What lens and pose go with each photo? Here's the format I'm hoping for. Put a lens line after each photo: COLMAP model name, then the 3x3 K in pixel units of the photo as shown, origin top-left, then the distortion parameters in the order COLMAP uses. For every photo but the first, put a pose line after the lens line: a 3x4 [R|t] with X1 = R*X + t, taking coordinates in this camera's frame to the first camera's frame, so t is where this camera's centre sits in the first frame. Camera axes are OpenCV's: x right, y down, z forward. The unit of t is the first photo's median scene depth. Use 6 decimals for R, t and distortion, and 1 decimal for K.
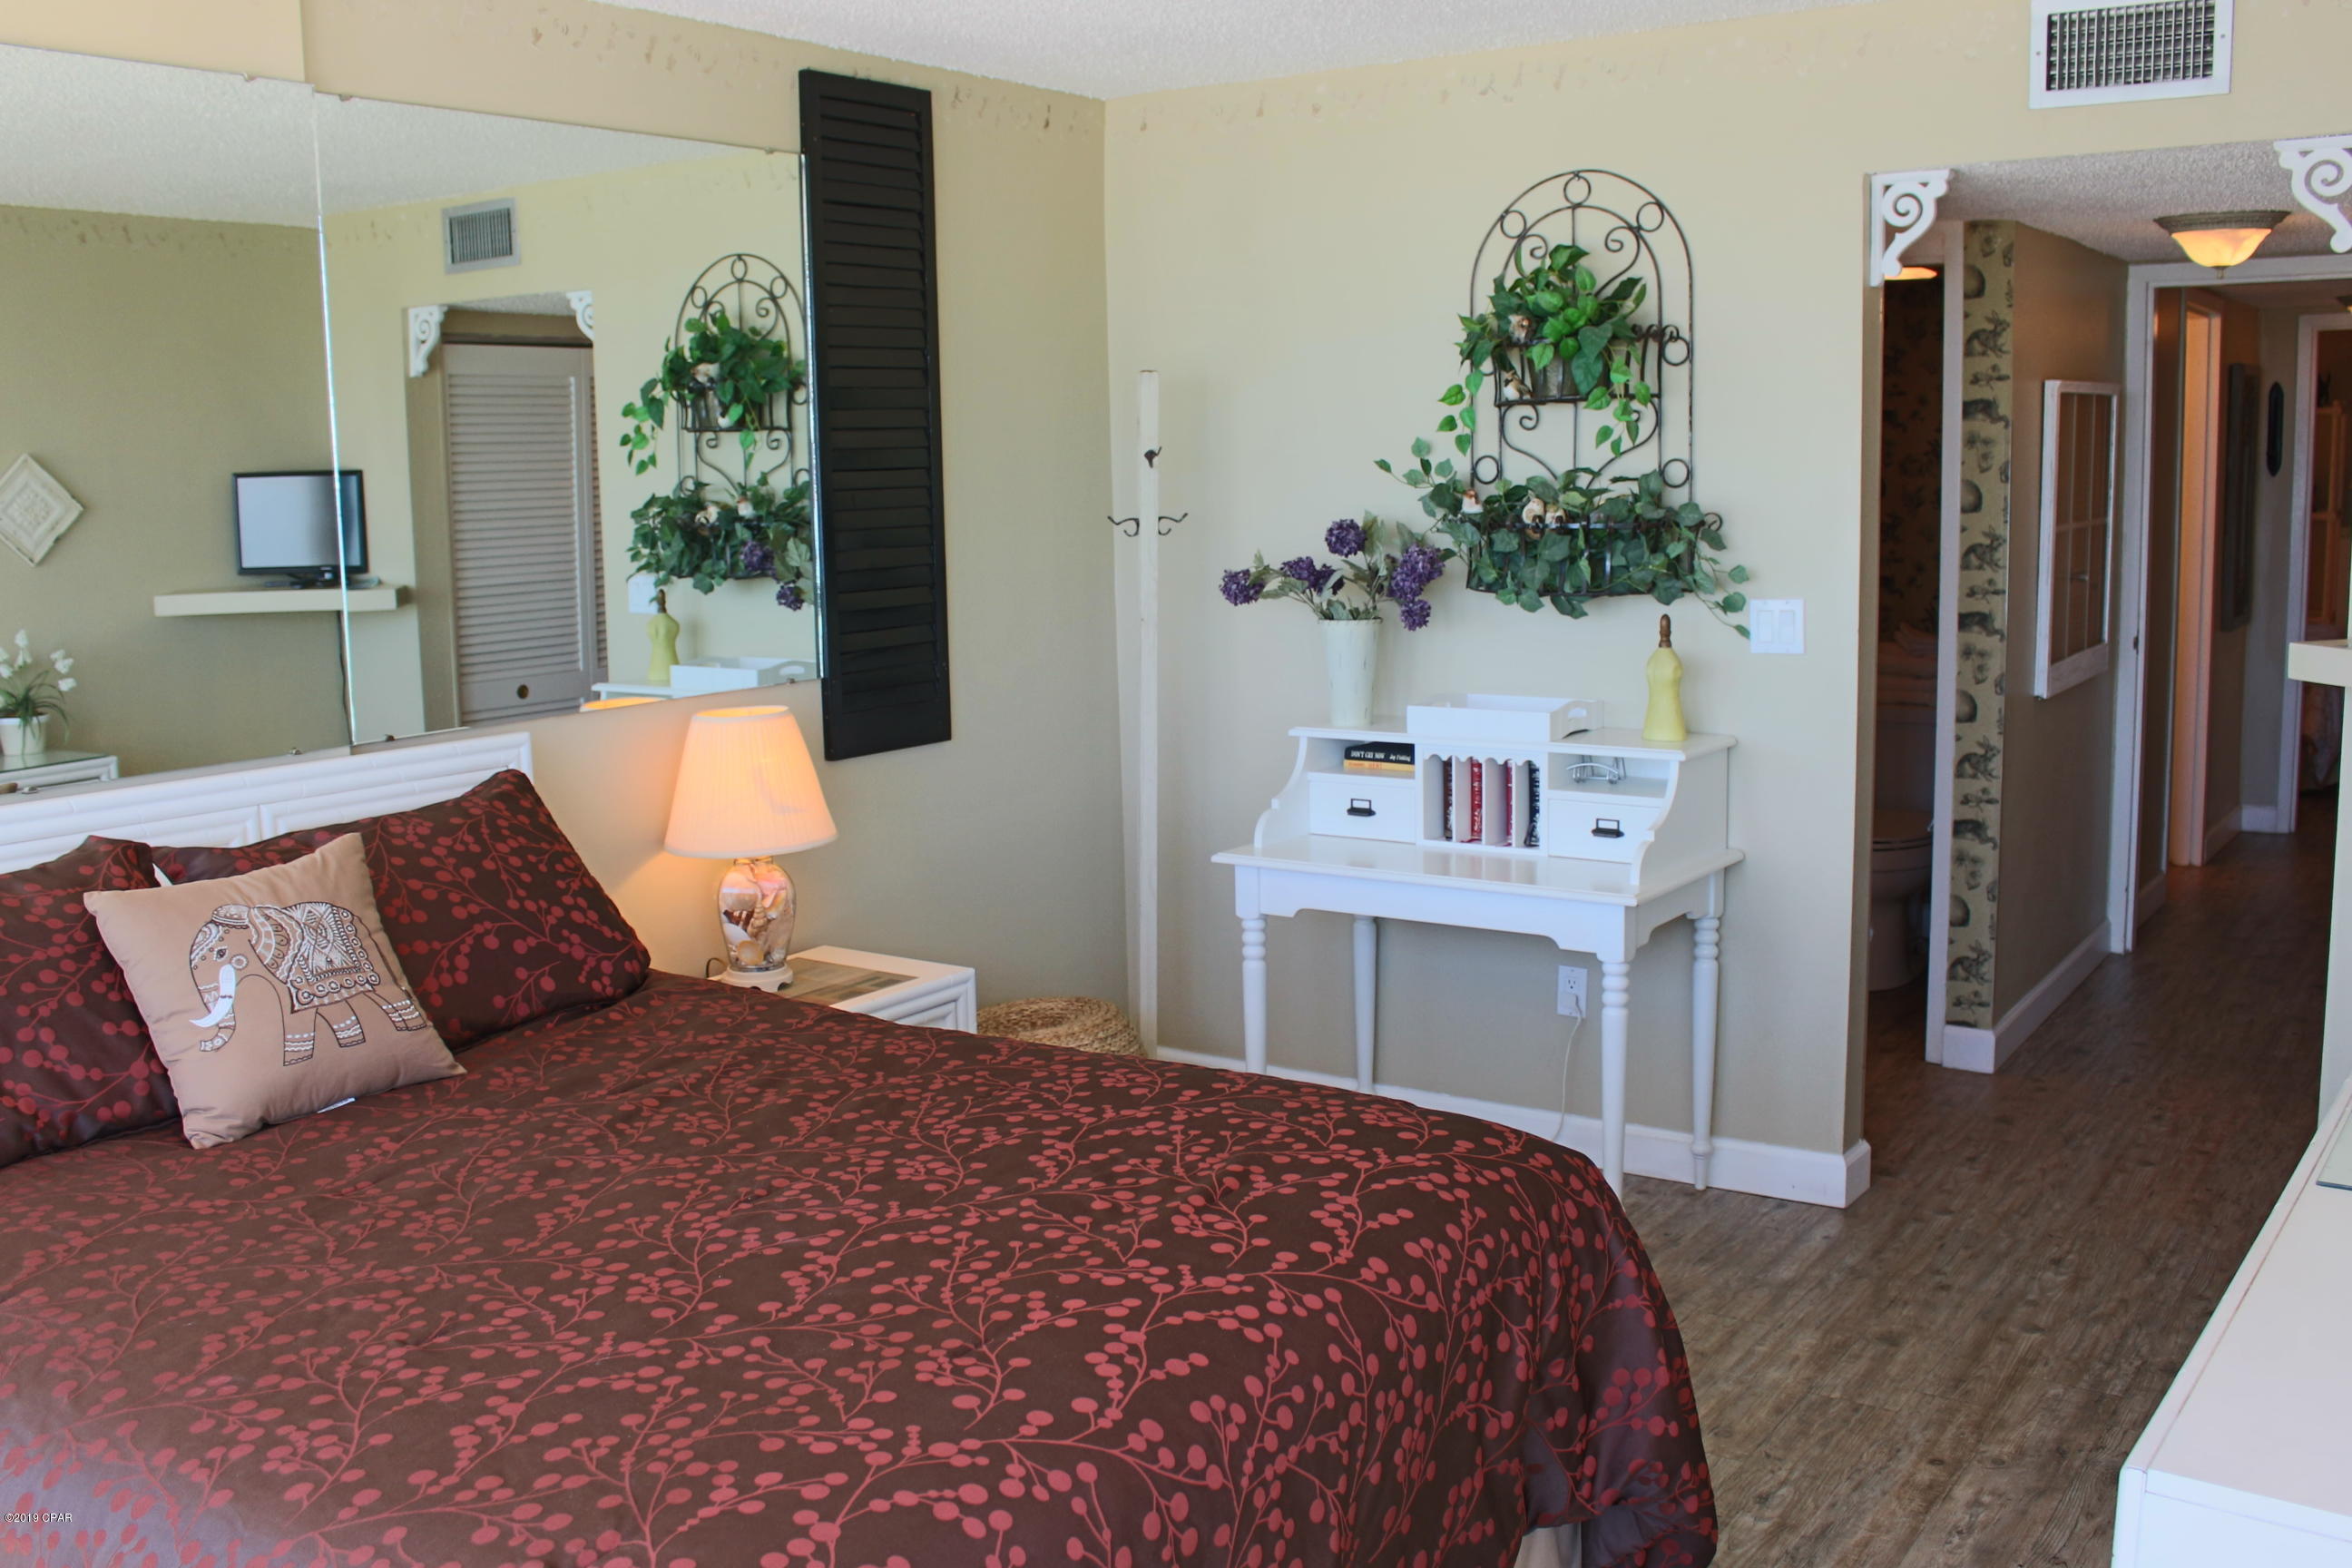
lens RADIAL K [[2160.7, 0, 1164.0], [0, 2160.7, 788.0], [0, 0, 1]] dist [-0.100560, 0.000000]
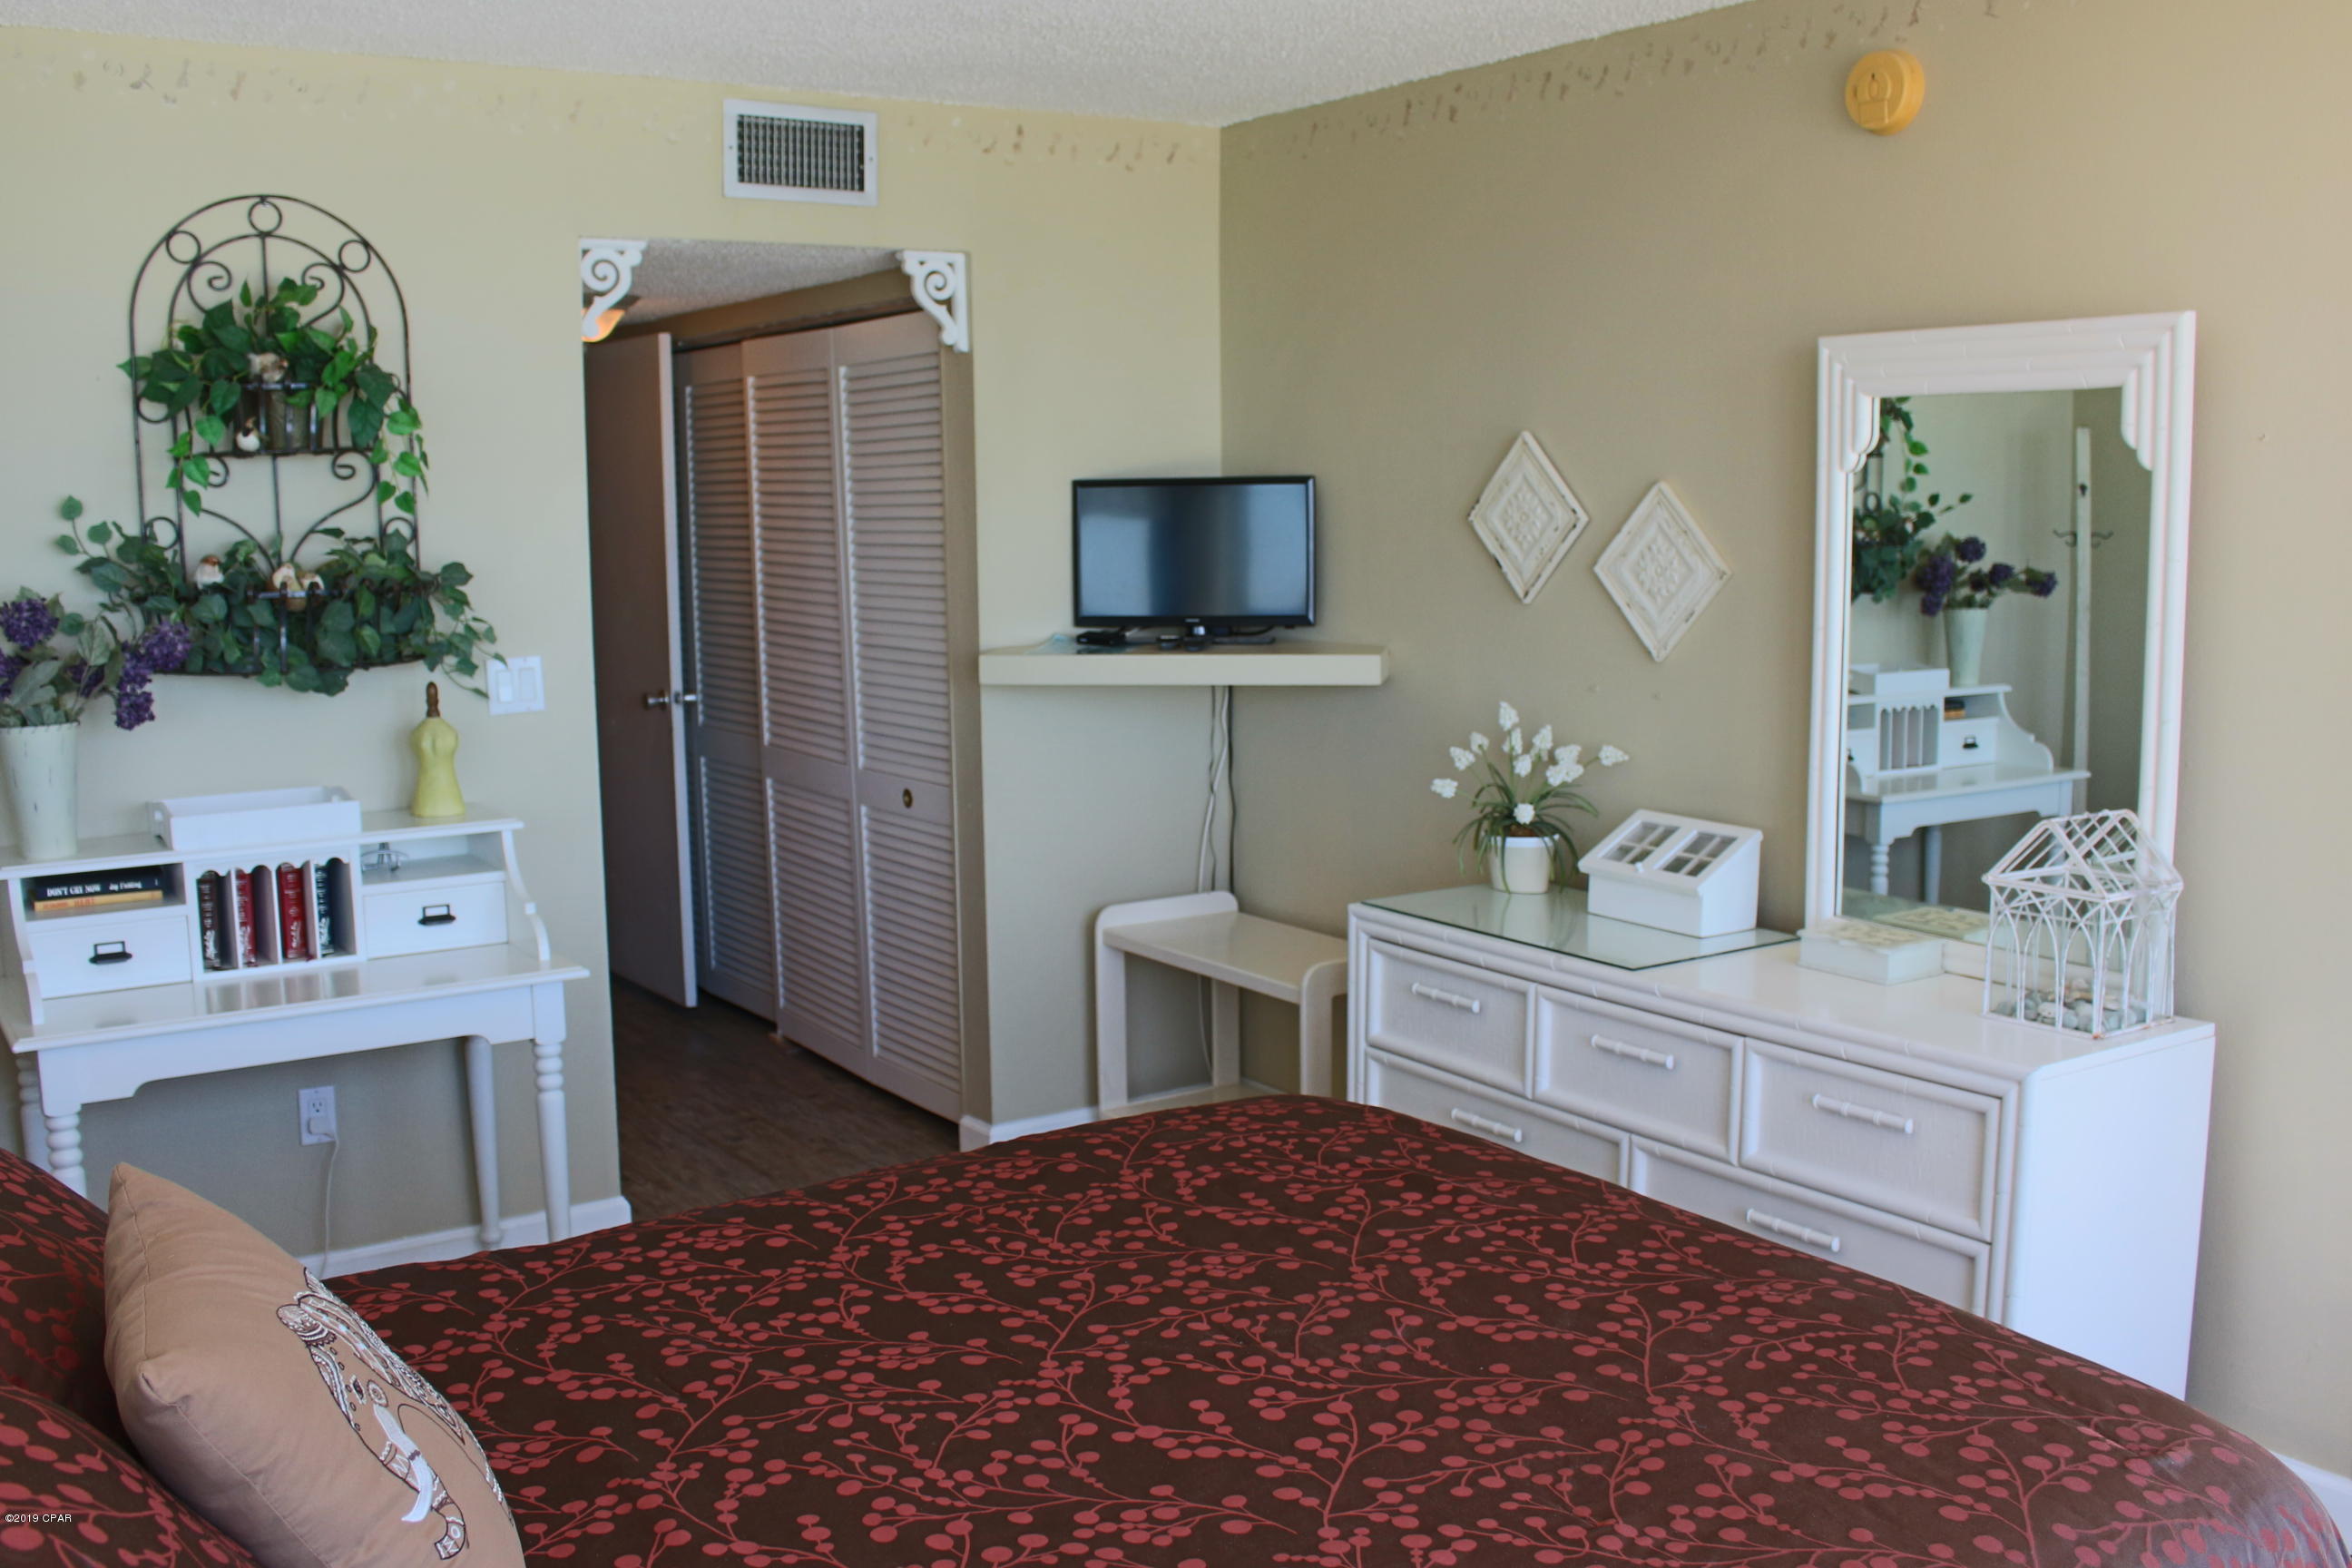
lens RADIAL K [[2160.7, 0, 1175.9], [0, 2160.7, 792.8], [0, 0, 1]] dist [-0.100560, 0.000000]
pose [[0.349235, -0.110566, 0.930489, -0.519392], [0.143709, 0.987586, 0.063413, -0.044965], [-0.925949, 0.111574, 0.360789, 0.364916]]
